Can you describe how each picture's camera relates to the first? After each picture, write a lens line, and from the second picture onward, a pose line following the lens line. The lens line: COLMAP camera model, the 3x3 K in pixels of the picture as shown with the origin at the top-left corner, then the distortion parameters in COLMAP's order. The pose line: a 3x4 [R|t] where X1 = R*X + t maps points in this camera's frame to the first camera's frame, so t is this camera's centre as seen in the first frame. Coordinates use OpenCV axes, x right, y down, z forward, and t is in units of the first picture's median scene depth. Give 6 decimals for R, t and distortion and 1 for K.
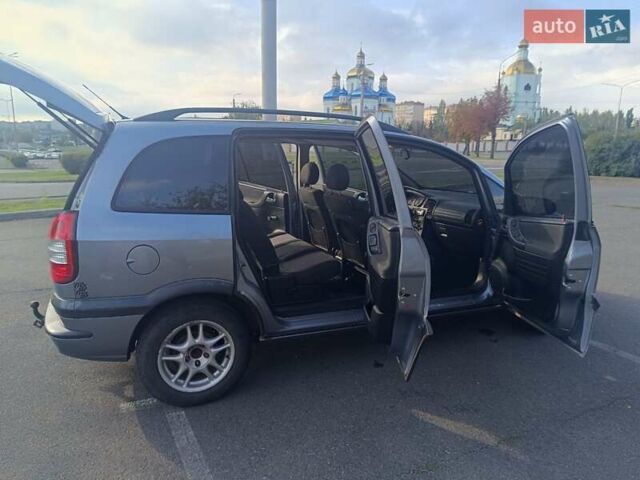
lens RADIAL K [[432.4, 0, 318.1], [0, 432.4, 241.2], [0, 0, 1]] dist [0.012843, -0.008258]
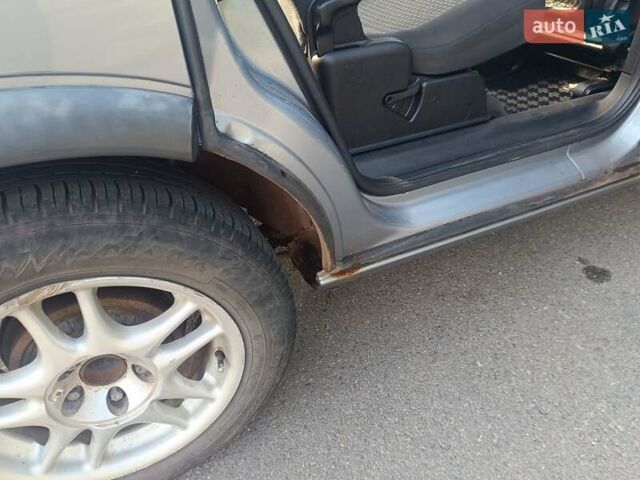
lens RADIAL K [[453.8, 0, 321.4], [0, 453.8, 241.7], [0, 0, 1]] dist [-0.022170, -0.001864]
pose [[0.998762, -0.046142, -0.018569, -0.133347], [0.049523, 0.887907, 0.457349, 0.063906], [-0.004615, -0.457703, 0.889093, 0.772470]]
